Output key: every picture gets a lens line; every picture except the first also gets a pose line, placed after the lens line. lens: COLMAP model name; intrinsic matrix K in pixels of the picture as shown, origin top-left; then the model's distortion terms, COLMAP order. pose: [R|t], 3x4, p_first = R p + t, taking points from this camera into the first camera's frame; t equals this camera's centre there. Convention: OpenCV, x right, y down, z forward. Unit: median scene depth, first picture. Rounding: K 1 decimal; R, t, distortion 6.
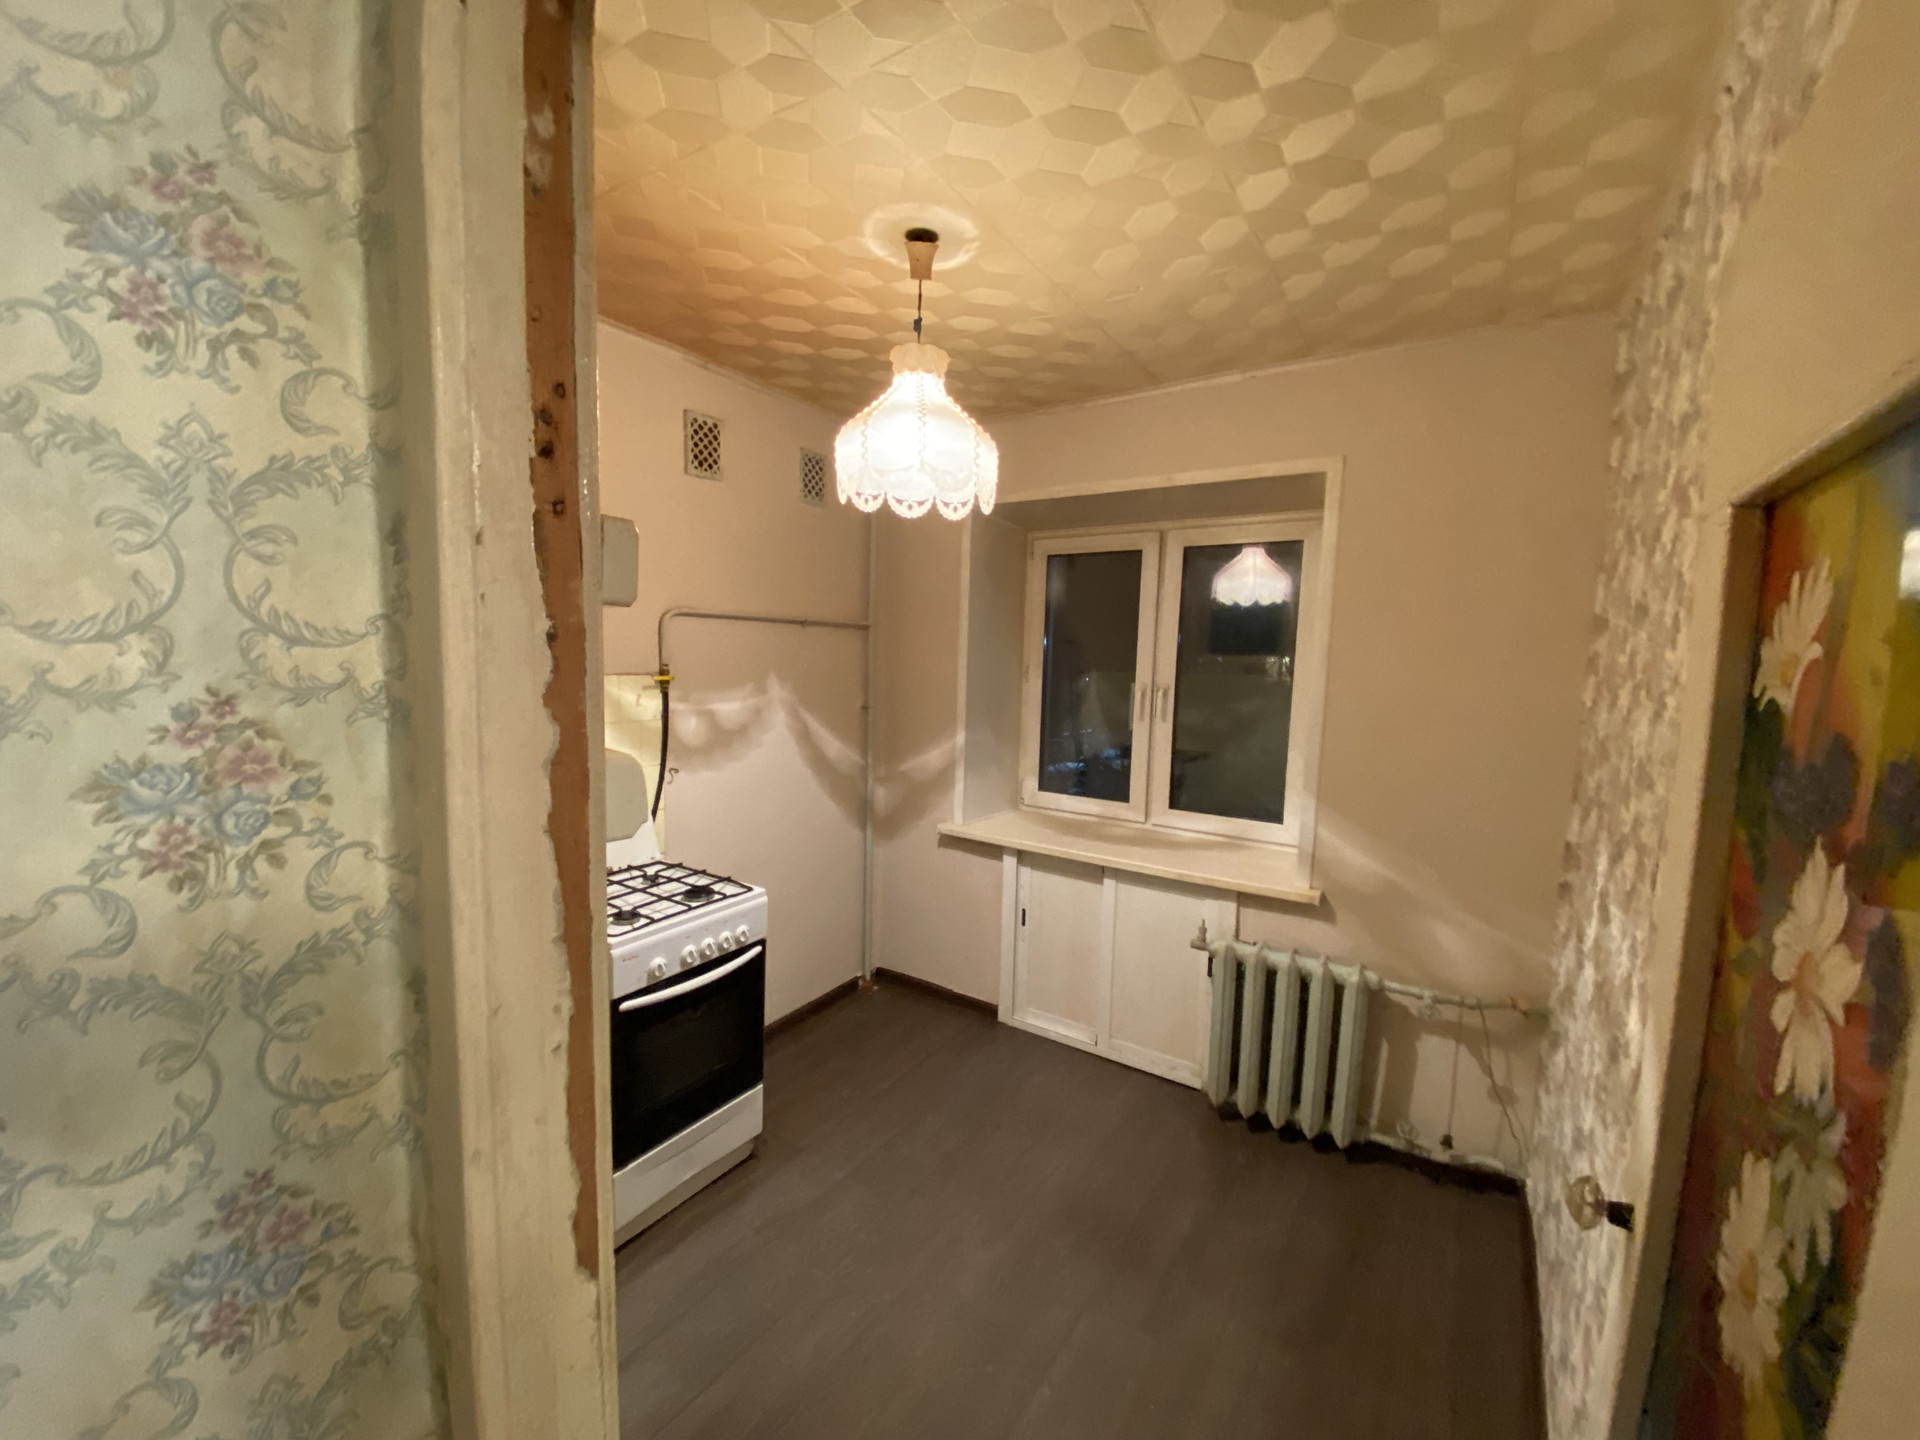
lens RADIAL K [[767.4, 0, 952.1], [0, 767.4, 724.8], [0, 0, 1]] dist [-0.004240, -0.000884]
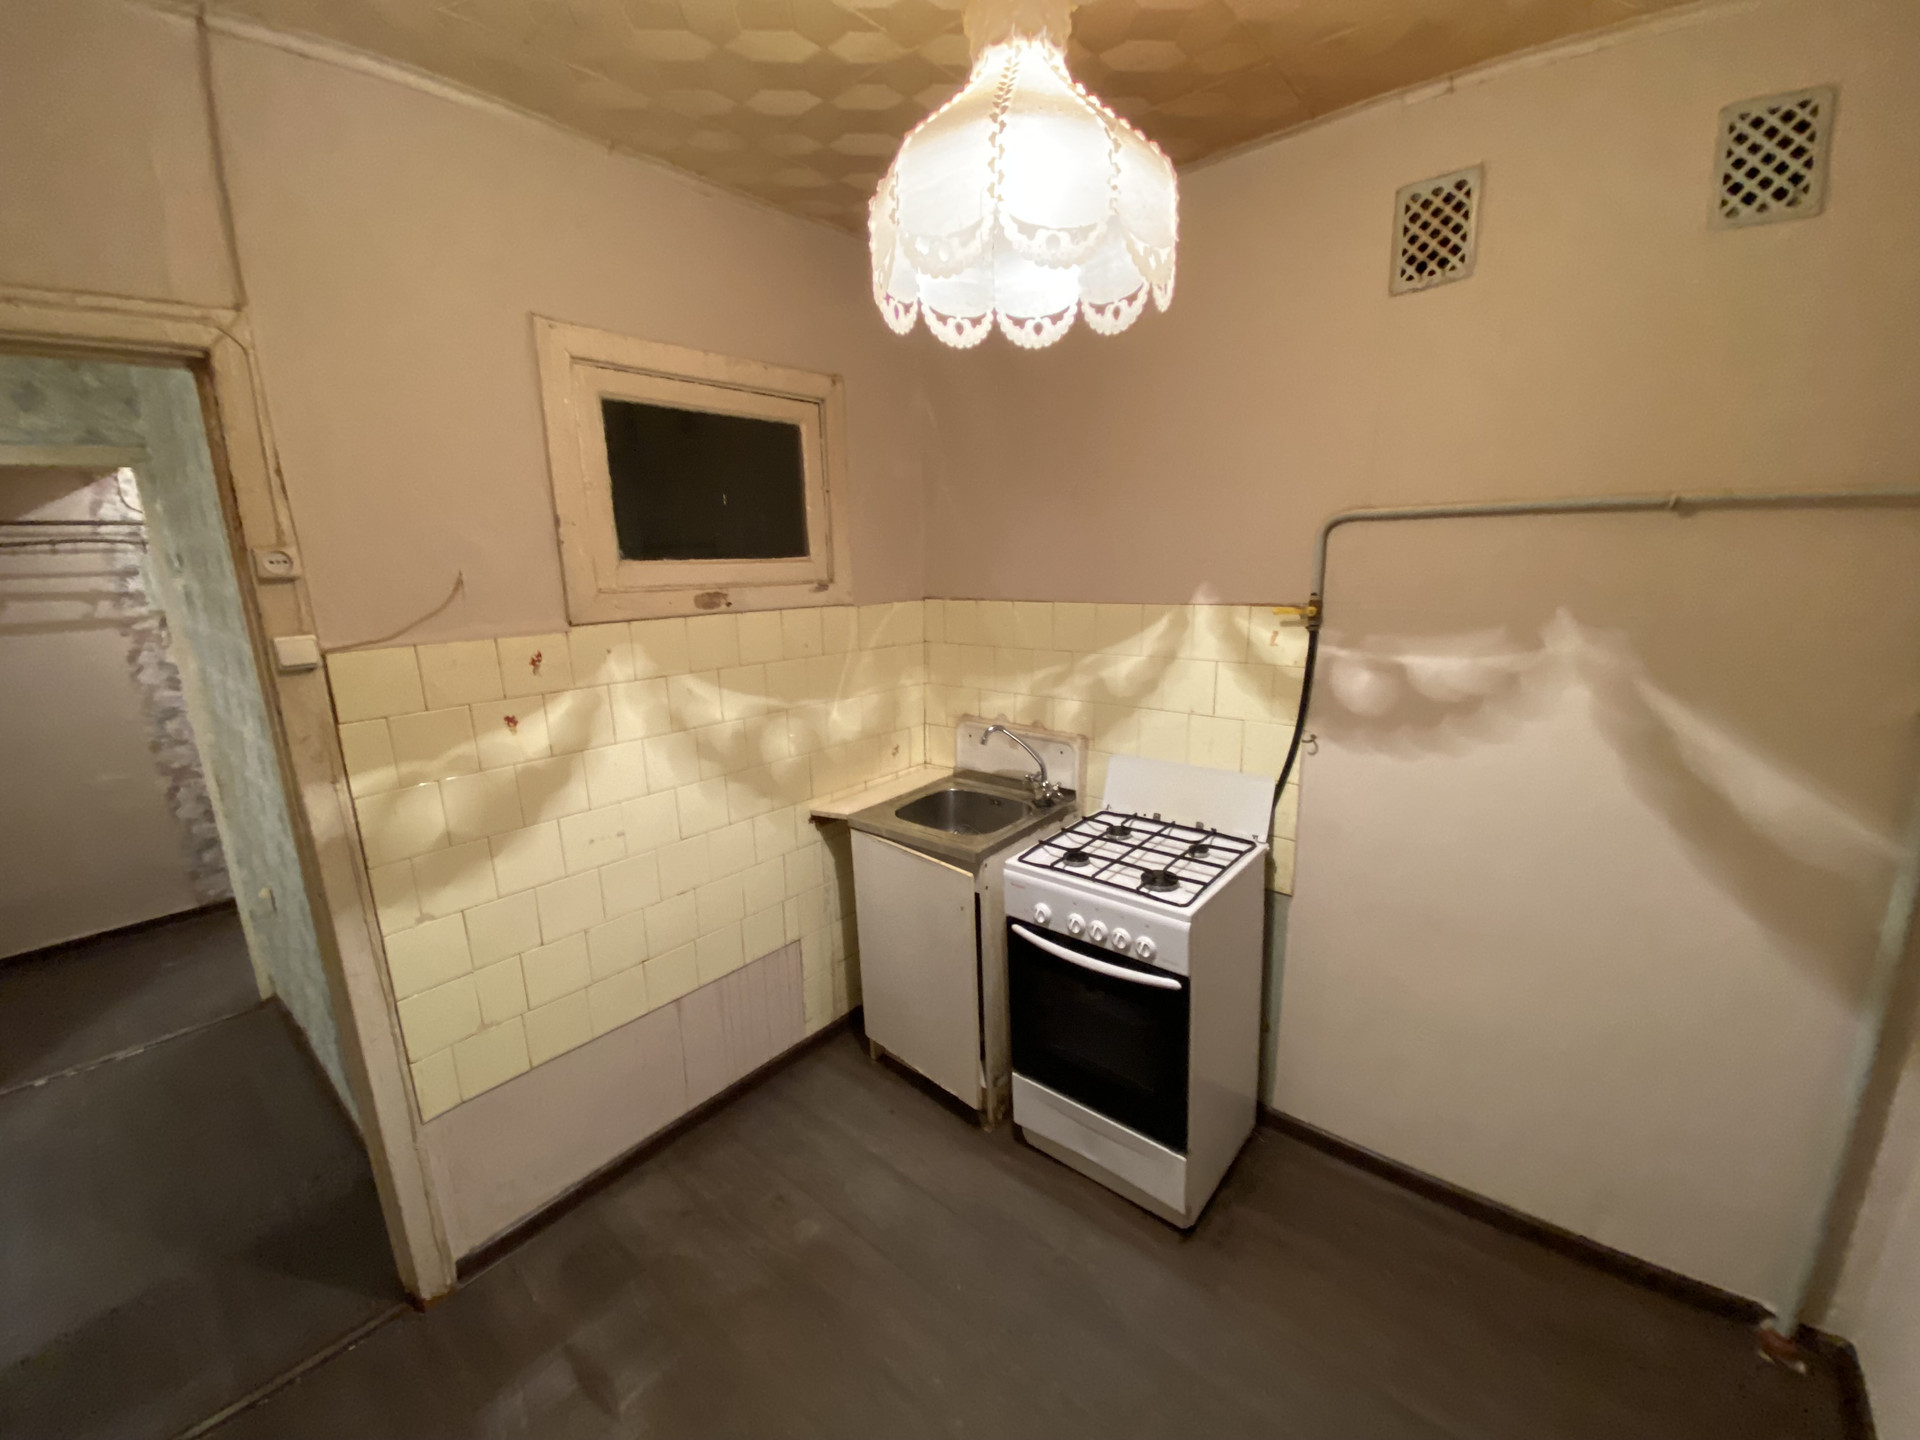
lens RADIAL K [[767.4, 0, 956.1], [0, 767.4, 713.7], [0, 0, 1]] dist [-0.004240, -0.000884]
pose [[-0.125809, 0.181634, -0.975285, 0.401902], [-0.070251, 0.978997, 0.191388, -0.081771], [0.989564, 0.092594, -0.110407, 0.750883]]
